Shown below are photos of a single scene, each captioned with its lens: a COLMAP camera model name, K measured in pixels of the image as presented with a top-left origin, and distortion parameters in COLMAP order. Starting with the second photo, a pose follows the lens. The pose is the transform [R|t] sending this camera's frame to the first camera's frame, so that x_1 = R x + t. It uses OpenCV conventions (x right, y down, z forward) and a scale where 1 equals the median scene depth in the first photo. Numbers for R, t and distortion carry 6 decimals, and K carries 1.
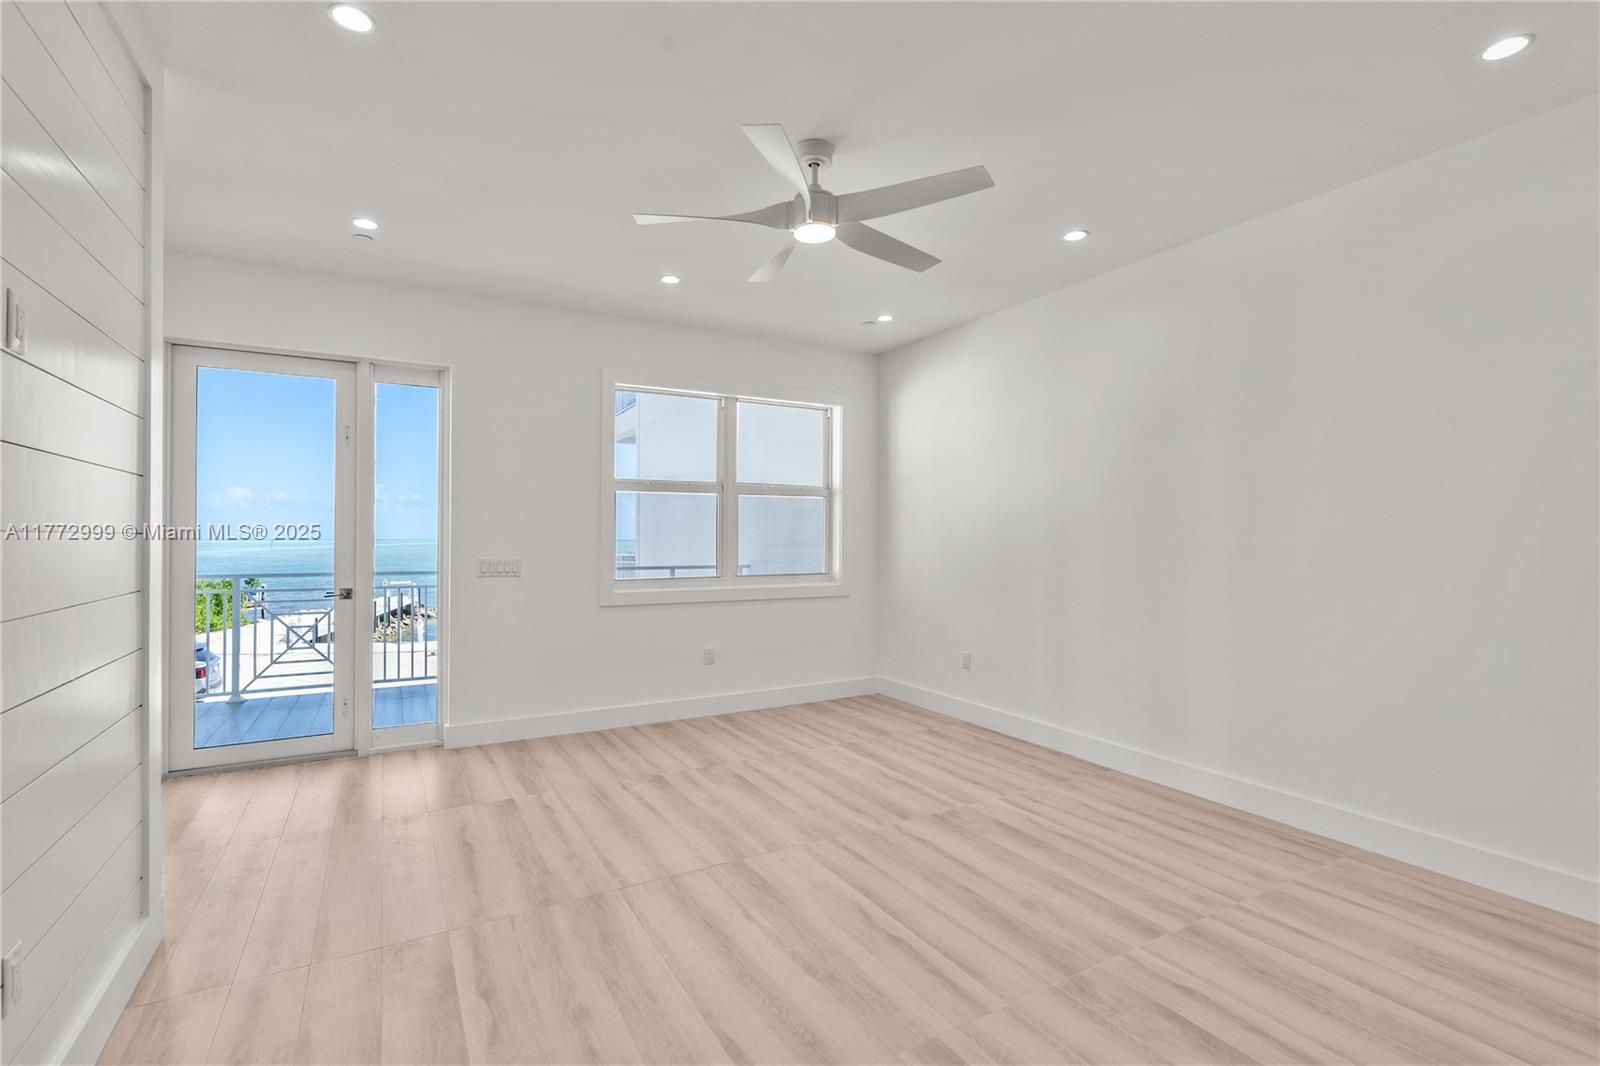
lens RADIAL K [[727.7, 0, 794.4], [0, 727.7, 533.2], [0, 0, 1]] dist [-0.003508, -0.000753]
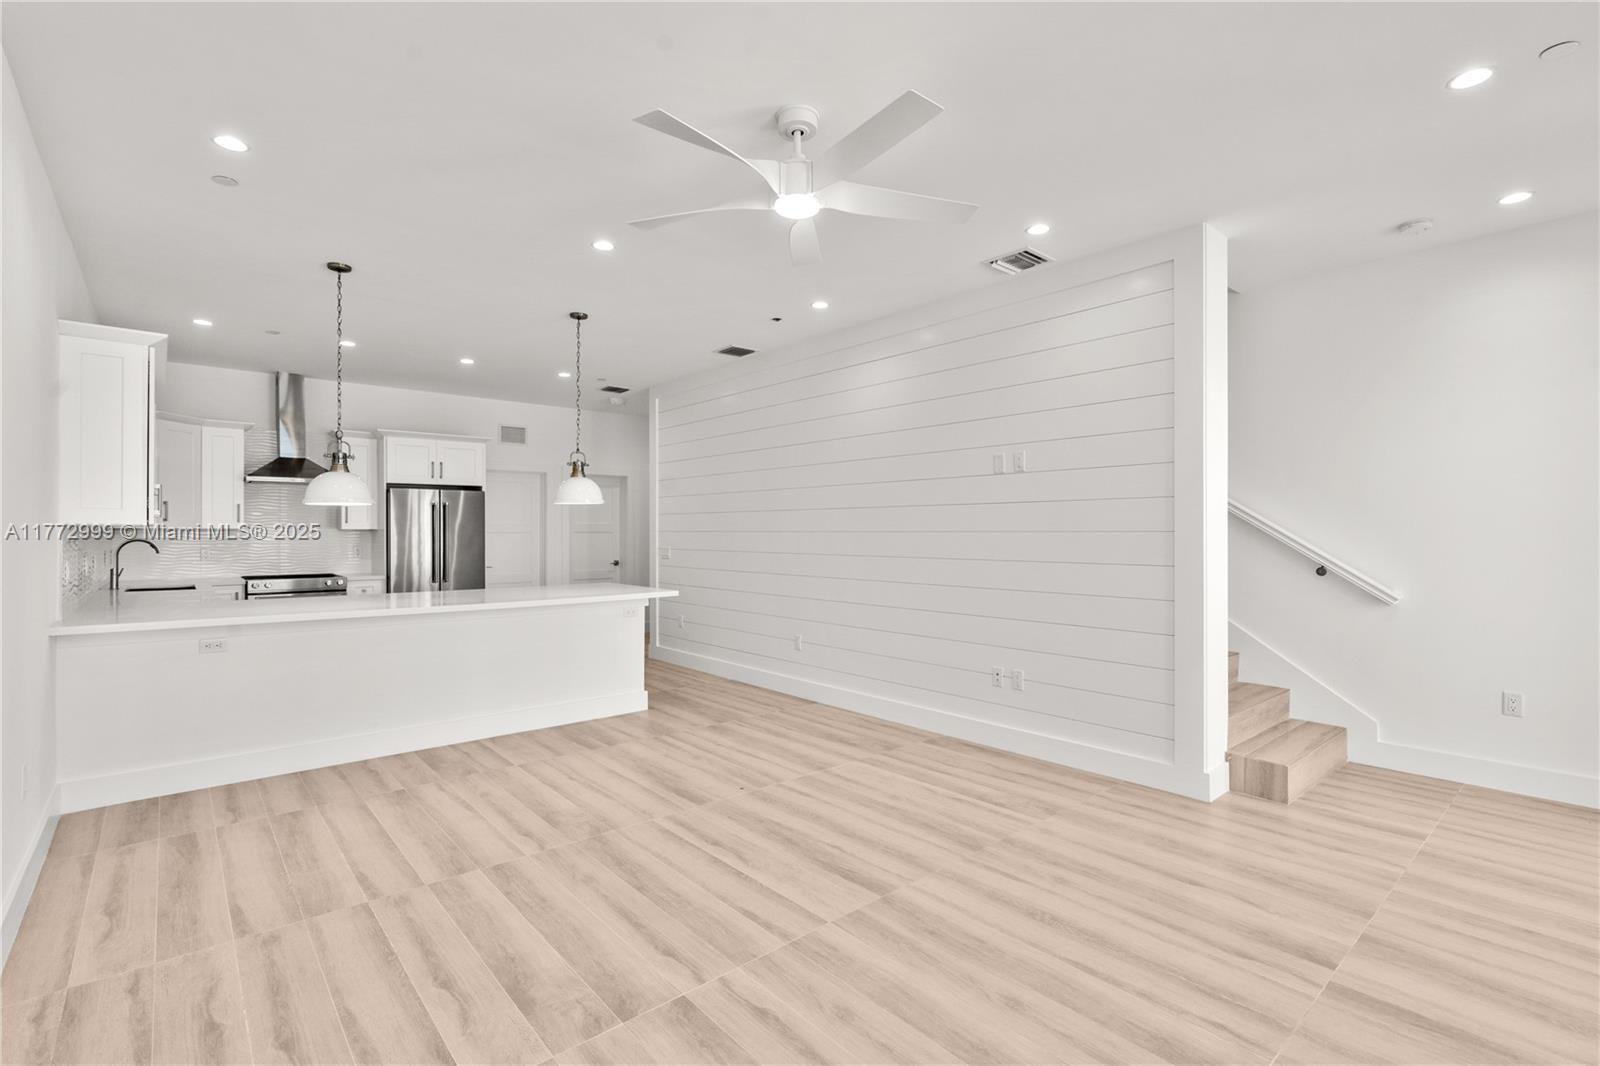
lens RADIAL K [[727.7, 0, 793.5], [0, 727.7, 527.8], [0, 0, 1]] dist [-0.003508, -0.000753]
pose [[-0.981501, -0.002027, -0.191448, 0.189119], [0.000137, 0.999936, -0.011290, 0.007254], [0.191459, -0.011108, -0.981438, 1.714271]]
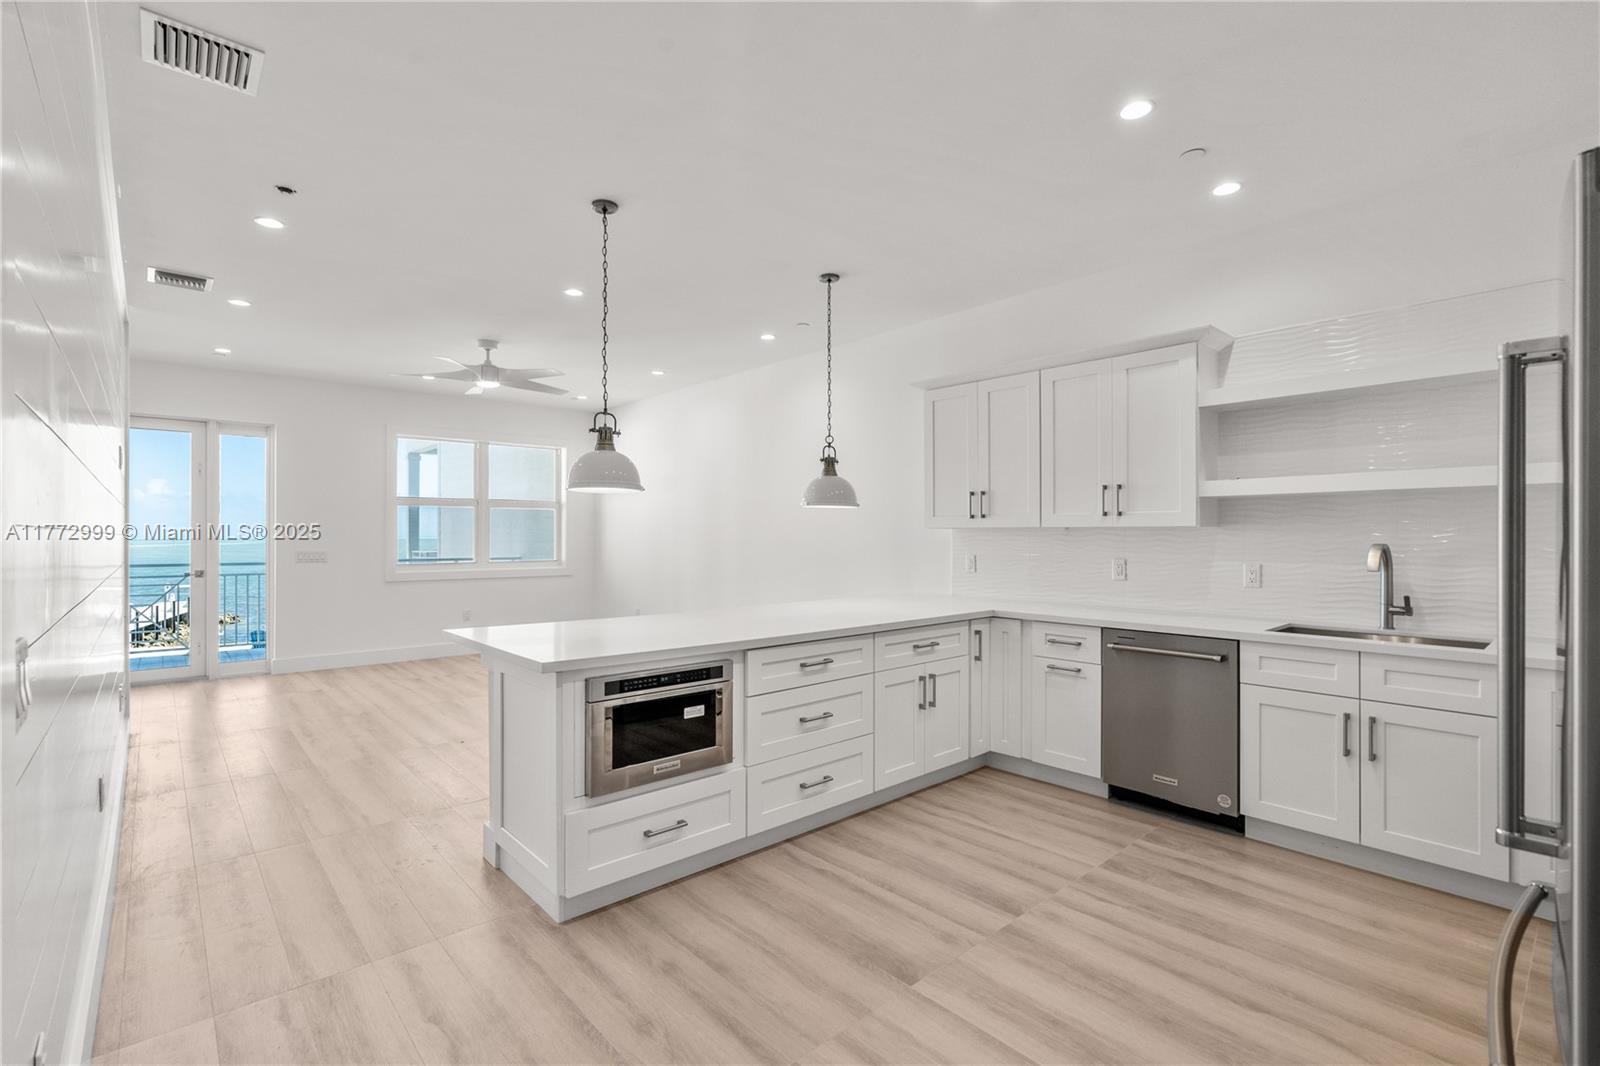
lens RADIAL K [[727.7, 0, 796.2], [0, 727.7, 536.6], [0, 0, 1]] dist [-0.003508, -0.000753]
pose [[0.978334, -0.001783, 0.207025, 0.397613], [0.000611, 0.999983, 0.005723, -0.002867], [-0.207032, -0.005472, 0.978319, -1.017744]]
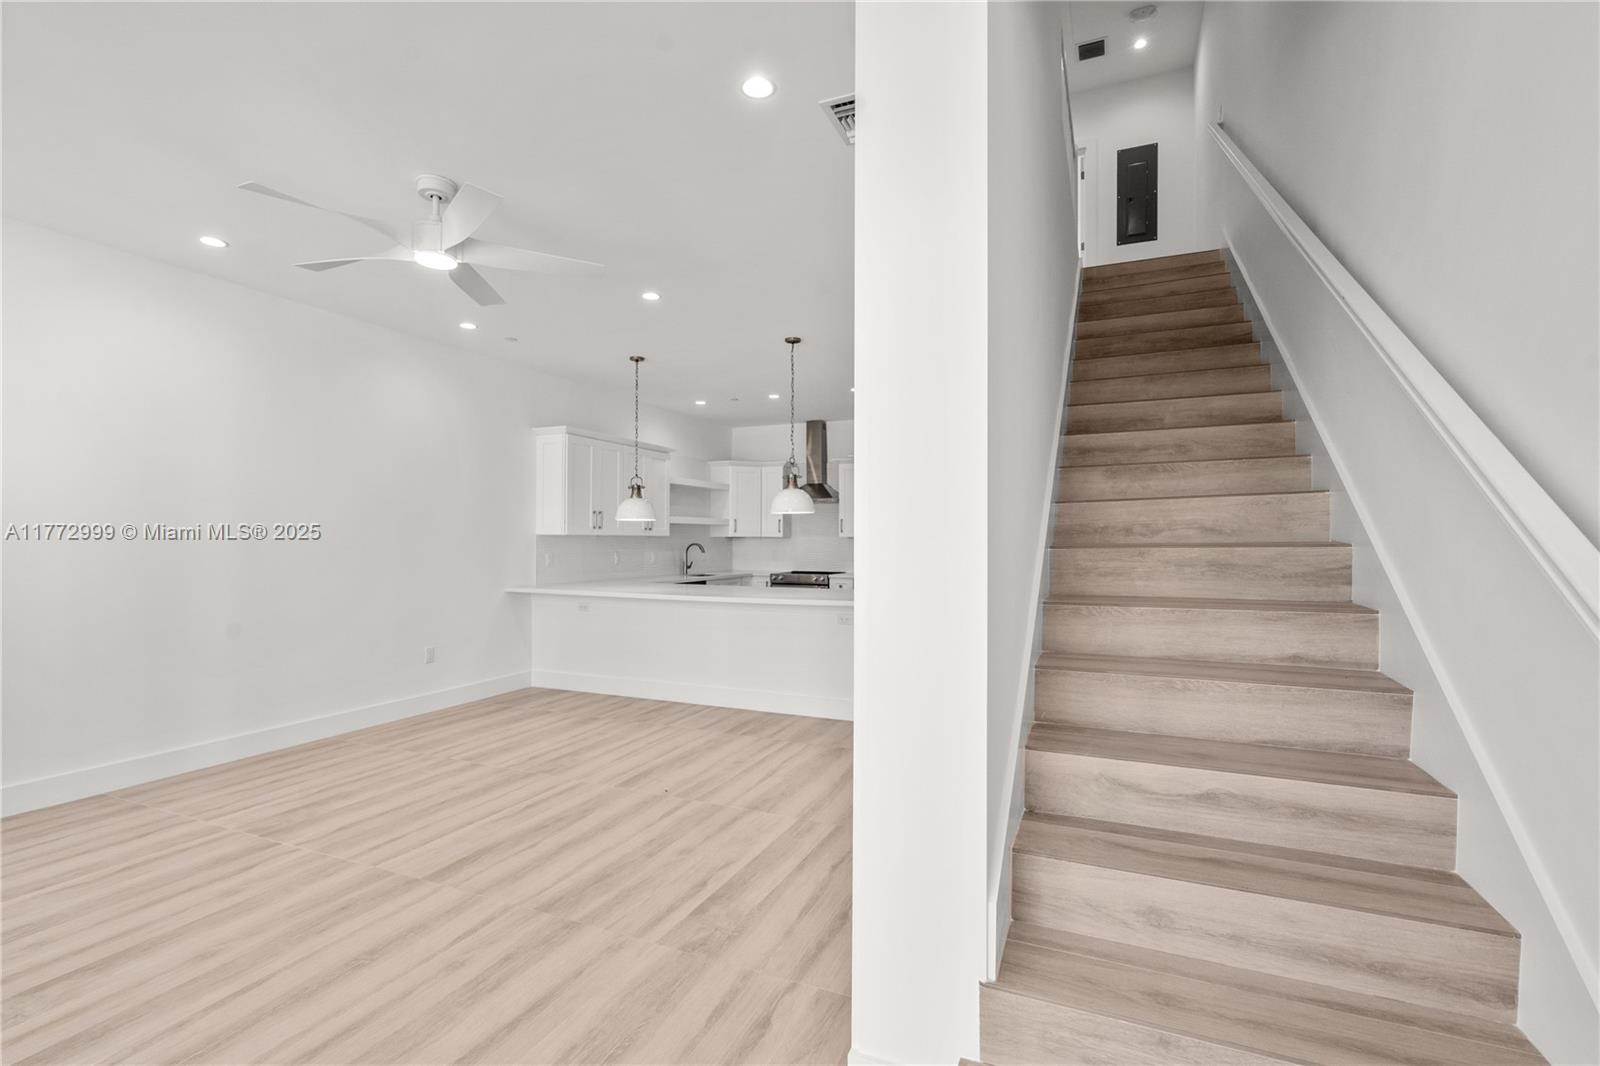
lens RADIAL K [[727.7, 0, 796.1], [0, 727.7, 542.9], [0, 0, 1]] dist [-0.003508, -0.000753]
pose [[-0.597881, -0.006400, 0.801560, -1.040926], [-0.006869, 0.999972, 0.002860, 0.001830], [-0.801556, -0.003797, -0.597908, 1.086291]]
